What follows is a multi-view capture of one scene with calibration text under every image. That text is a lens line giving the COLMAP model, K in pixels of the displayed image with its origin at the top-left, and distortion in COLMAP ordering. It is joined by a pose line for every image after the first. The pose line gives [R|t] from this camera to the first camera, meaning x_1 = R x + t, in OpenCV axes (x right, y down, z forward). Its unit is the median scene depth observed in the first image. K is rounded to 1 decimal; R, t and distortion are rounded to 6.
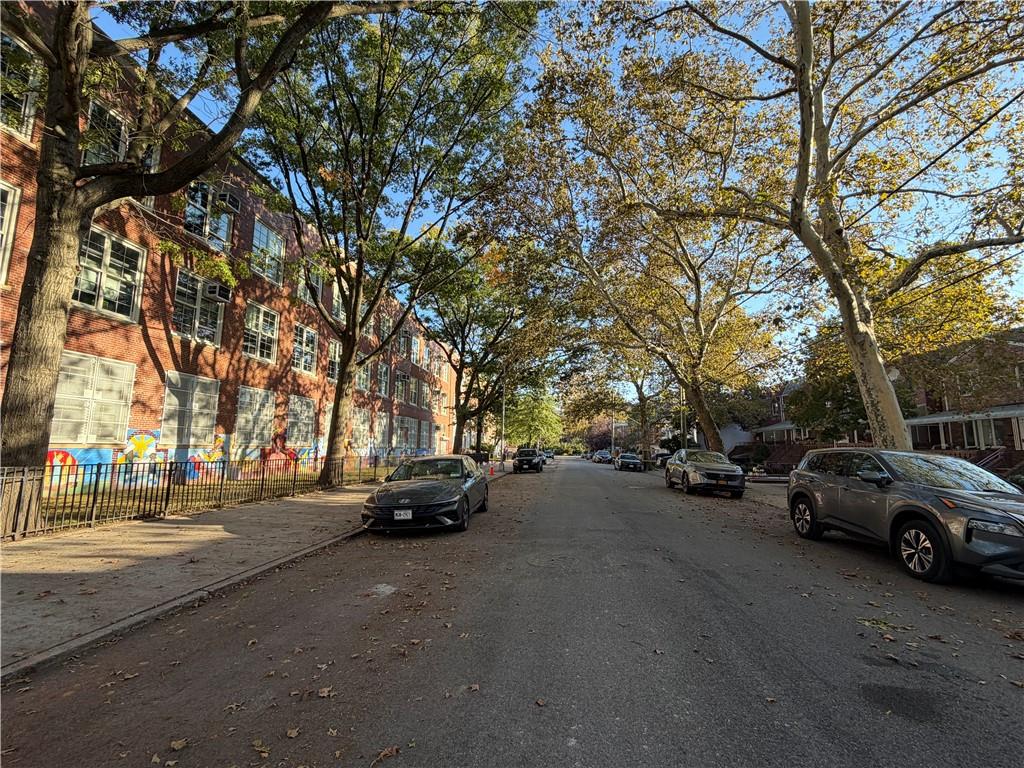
lens RADIAL K [[453.9, 0, 514.4], [0, 453.9, 387.4], [0, 0, 1]] dist [-0.001145, 0.000280]
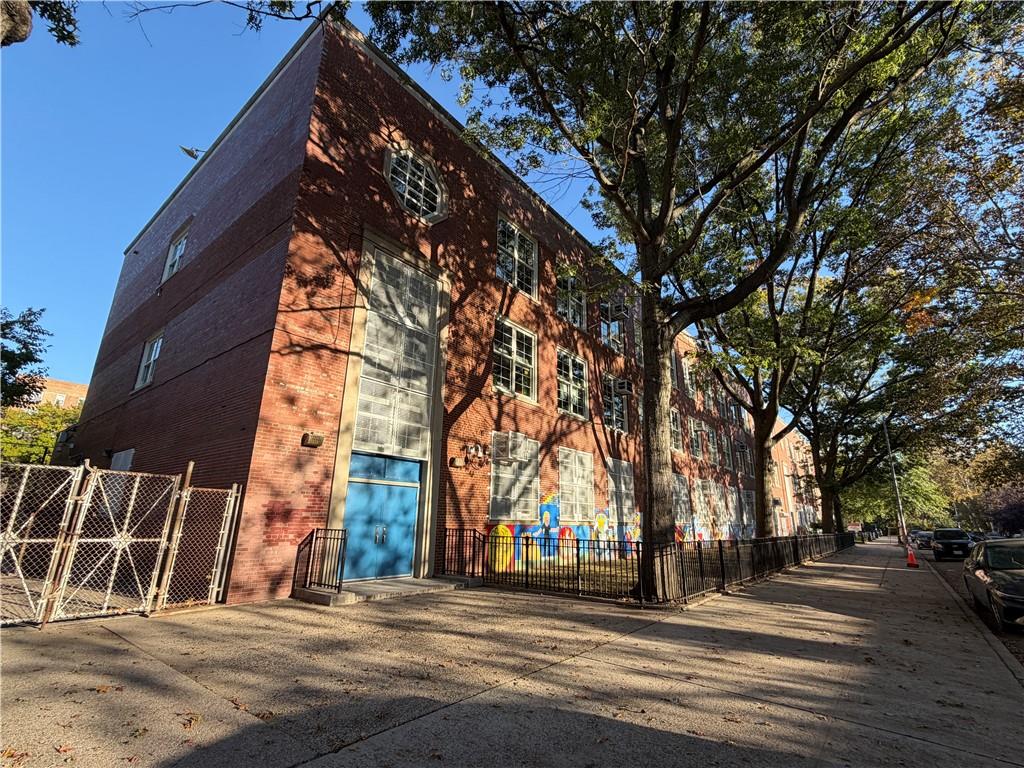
lens RADIAL K [[461.6, 0, 512.0], [0, 461.6, 384.0], [0, 0, 1]] dist [-0.000329, 0.000053]
pose [[0.847963, -0.147901, -0.509003, -0.263738], [0.063559, 0.981726, -0.179374, -0.020764], [0.526231, 0.119751, 0.841867, -0.136156]]
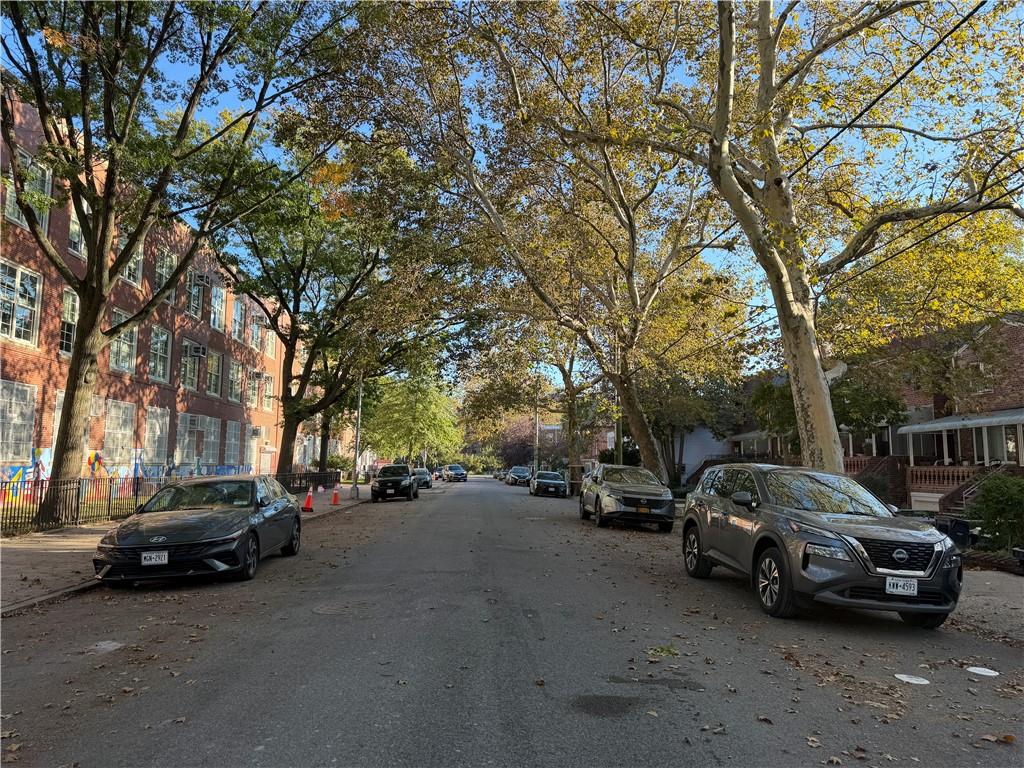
lens RADIAL K [[717.2, 0, 512.0], [0, 717.2, 384.0], [0, 0, 1]] dist [0.074622, -0.091449]
pose [[0.987577, 0.015482, 0.156369, 0.051769], [-0.019125, 0.999579, 0.021819, -0.012411], [-0.155965, -0.024539, 0.987458, -0.087335]]
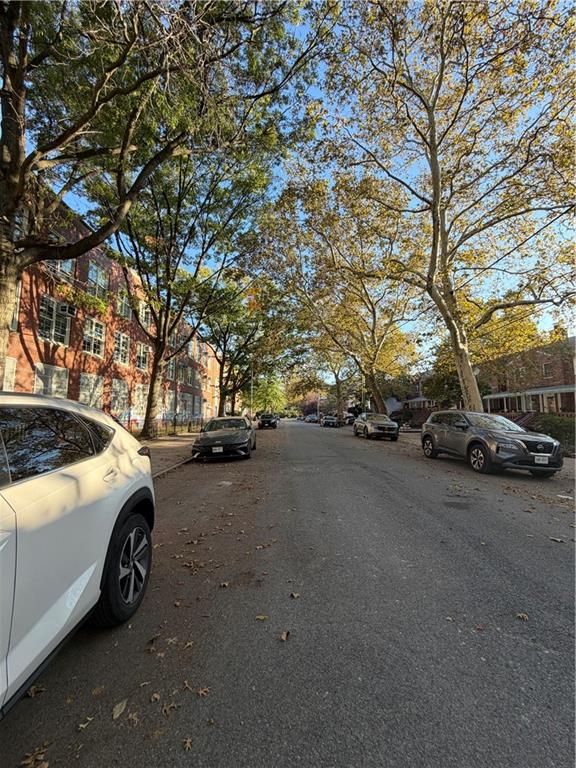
lens RADIAL K [[305.7, 0, 288.0], [0, 305.7, 384.0], [0, 0, 1]] dist [0.000445, 0.000039]
pose [[0.992444, 0.005282, 0.122581, -0.048203], [-0.009688, 0.999327, 0.035382, -0.008939], [-0.122312, -0.036303, 0.991828, -0.086271]]
